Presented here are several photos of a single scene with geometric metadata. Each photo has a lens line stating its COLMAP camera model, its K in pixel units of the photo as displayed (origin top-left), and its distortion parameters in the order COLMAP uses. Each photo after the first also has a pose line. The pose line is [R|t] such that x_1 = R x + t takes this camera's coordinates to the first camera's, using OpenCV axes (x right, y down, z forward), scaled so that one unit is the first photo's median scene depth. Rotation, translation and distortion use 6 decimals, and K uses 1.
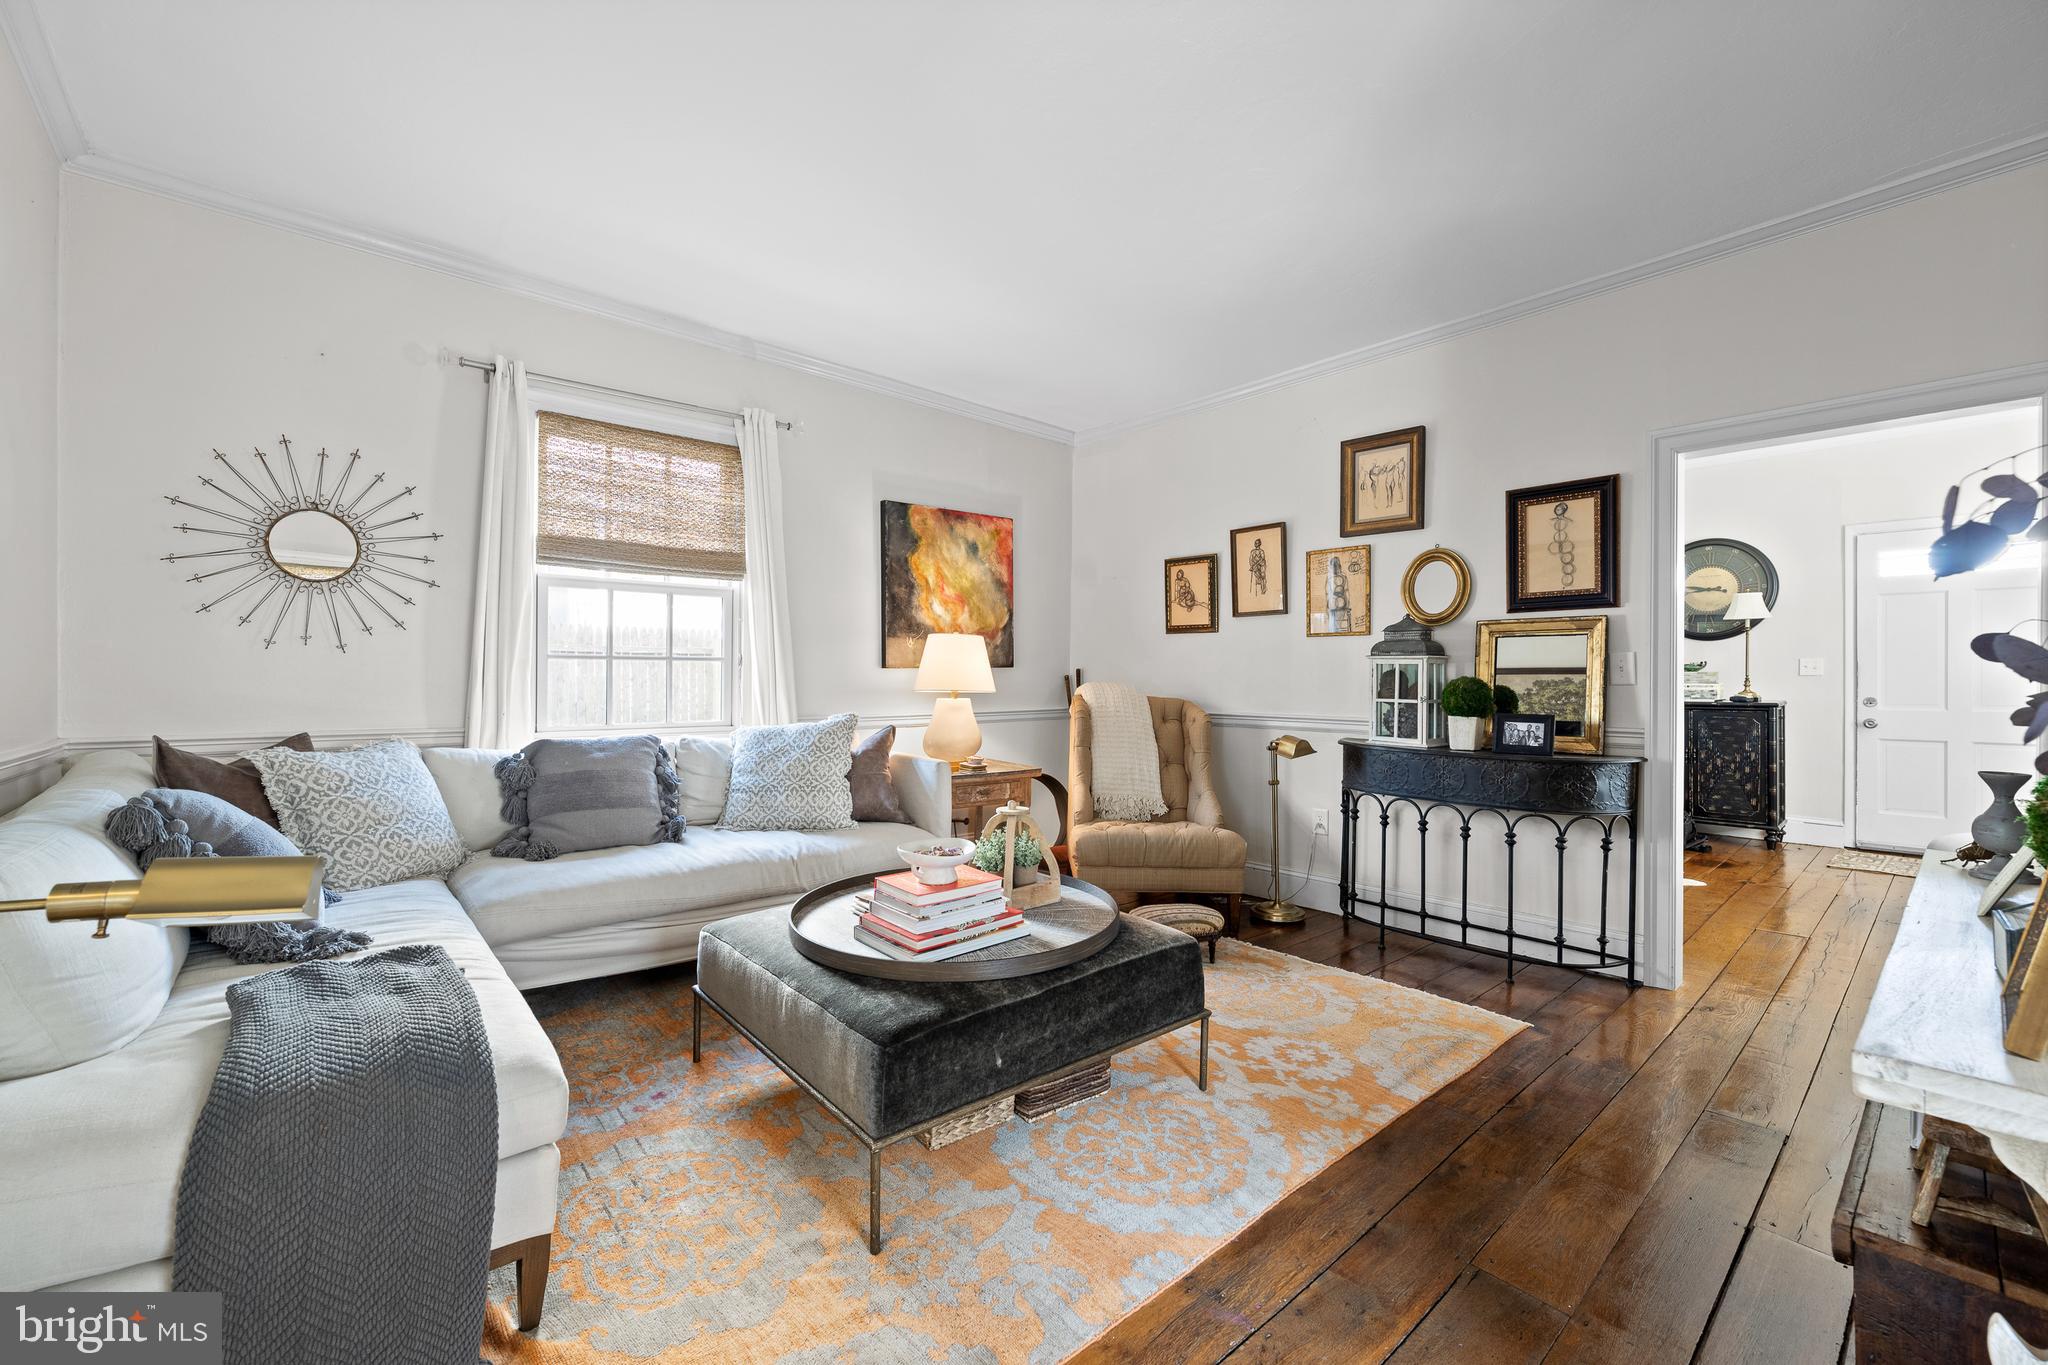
lens RADIAL K [[832.3, 0, 1024.0], [0, 832.3, 682.5], [0, 0, 1]] dist [-0.001096, -0.000068]
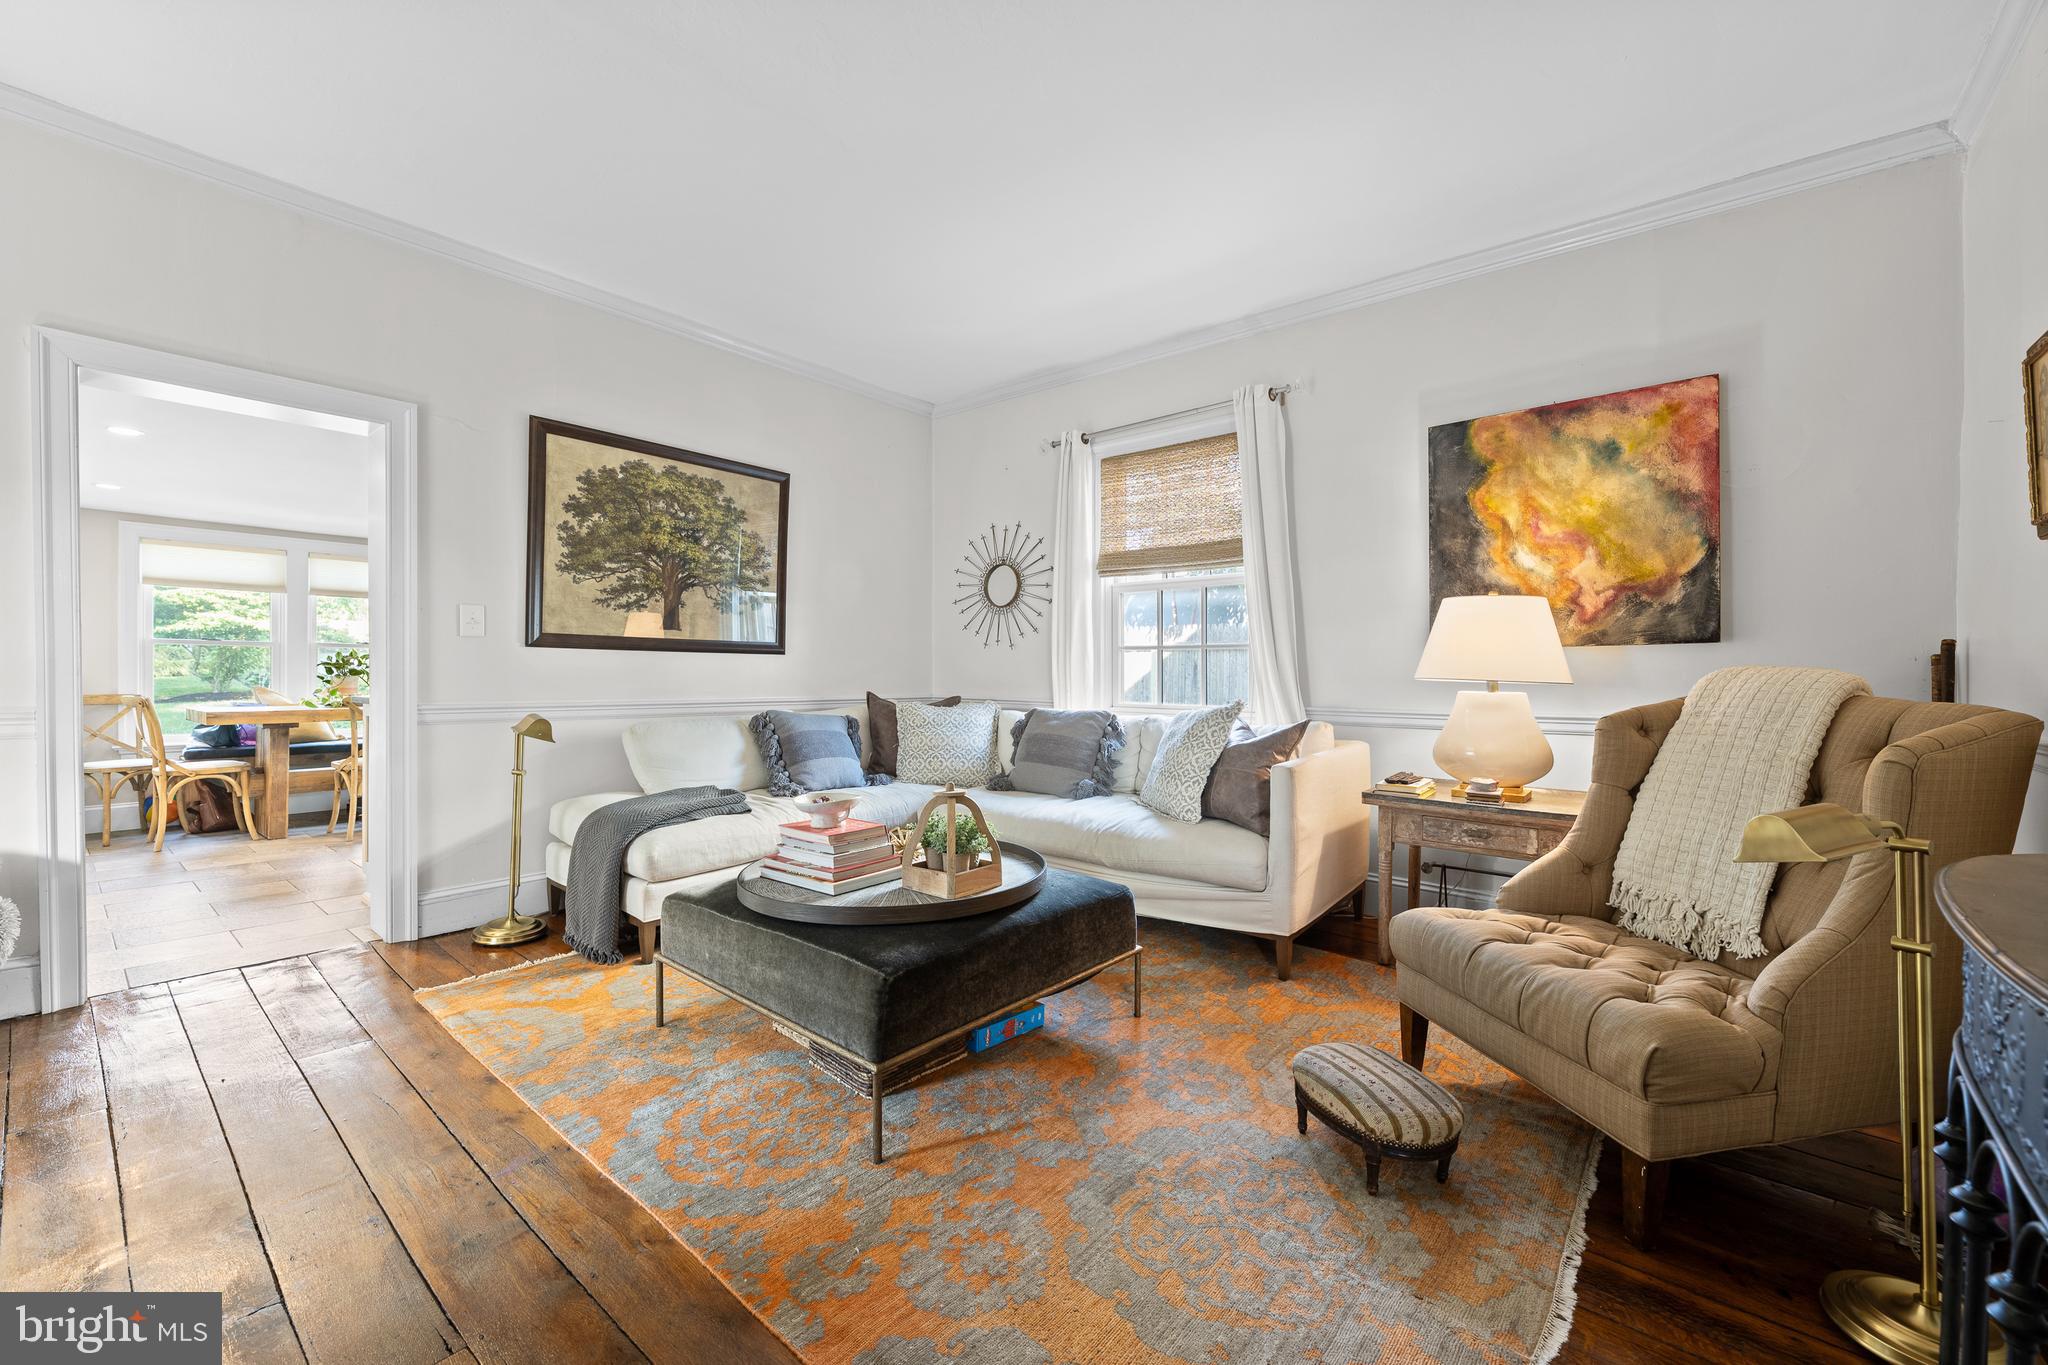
lens RADIAL K [[832.3, 0, 1024.0], [0, 832.3, 682.5], [0, 0, 1]] dist [-0.001096, -0.000068]
pose [[0.148592, 0.010670, -0.988841, 0.514950], [-0.009819, 0.999908, 0.009314, 0.008905], [0.988850, 0.008325, 0.148683, 0.510813]]
